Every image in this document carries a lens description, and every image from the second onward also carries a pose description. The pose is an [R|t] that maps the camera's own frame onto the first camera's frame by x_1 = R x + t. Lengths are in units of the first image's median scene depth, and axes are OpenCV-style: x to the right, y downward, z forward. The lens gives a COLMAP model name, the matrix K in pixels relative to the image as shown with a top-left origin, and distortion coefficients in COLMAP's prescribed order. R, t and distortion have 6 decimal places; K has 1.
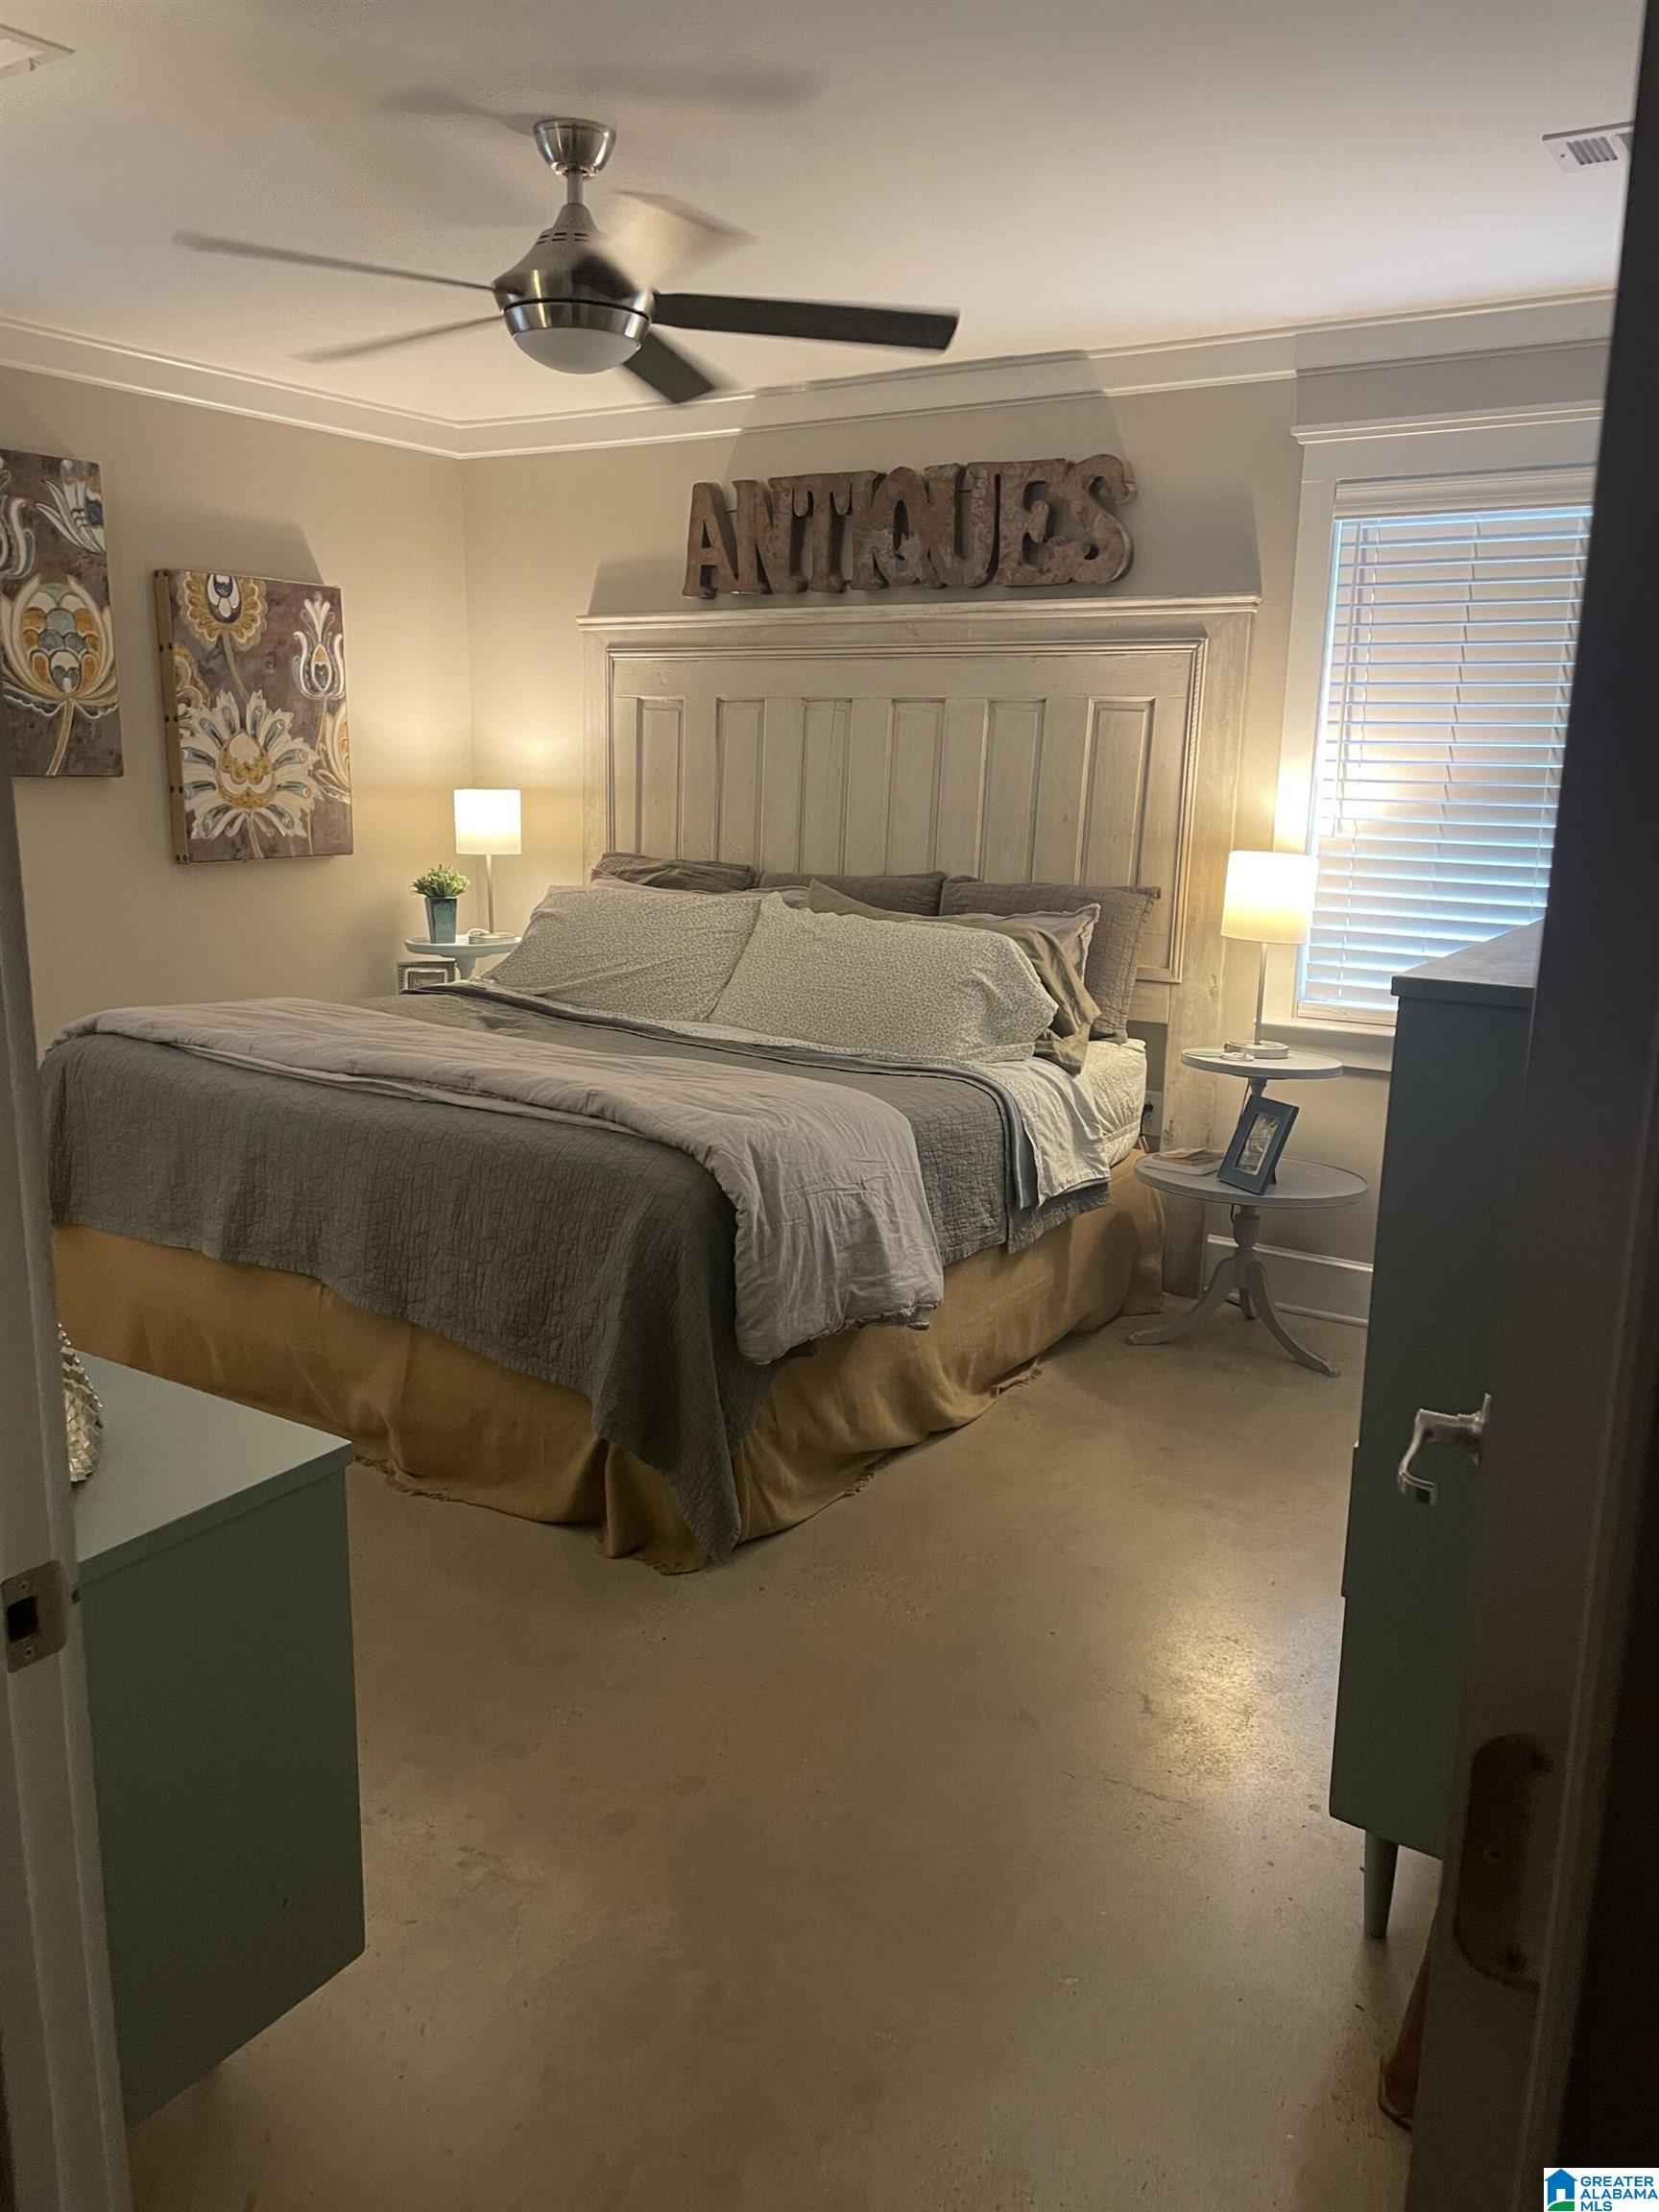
lens RADIAL K [[1679.8, 0, 808.1], [0, 1679.8, 1102.9], [0, 0, 1]] dist [0.092069, -0.116084]
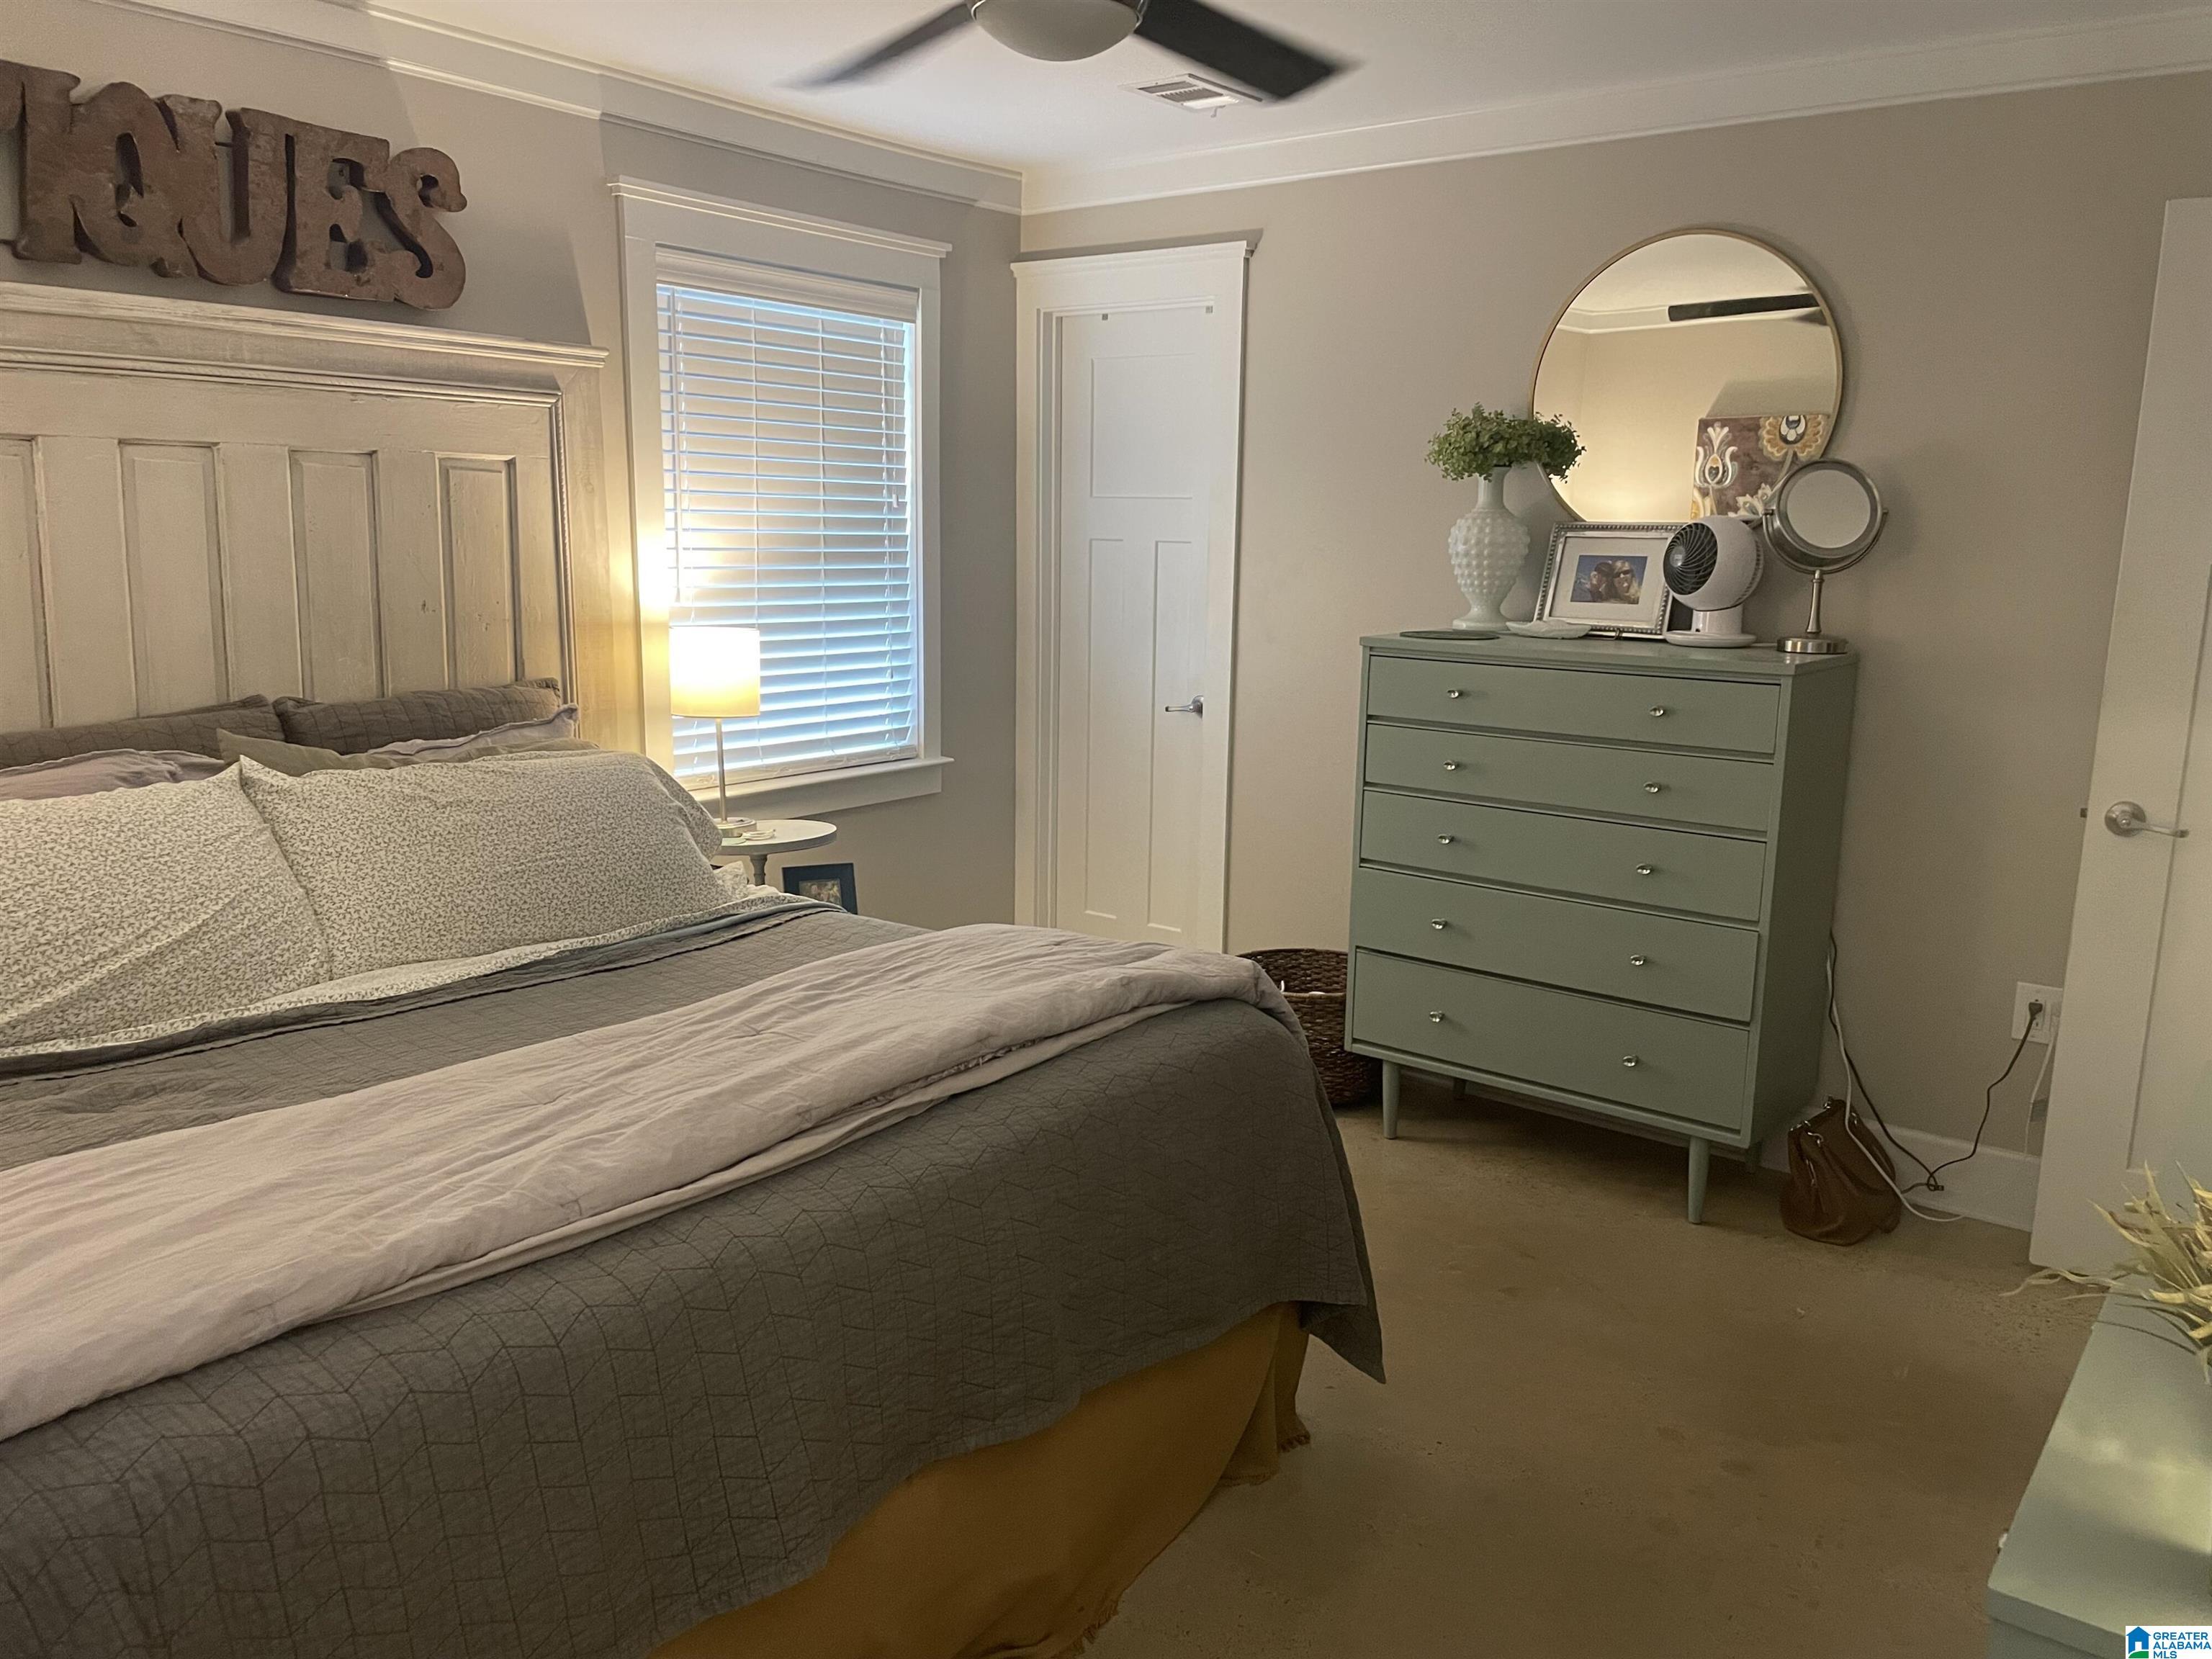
lens RADIAL K [[1679.8, 0, 1106.0], [0, 1679.8, 829.5], [0, 0, 1]] dist [0.092069, -0.116084]
pose [[0.063177, -0.200538, 0.977647, -0.633597], [0.191367, 0.963860, 0.185343, -0.159796], [-0.979483, 0.175380, 0.099271, 0.655068]]
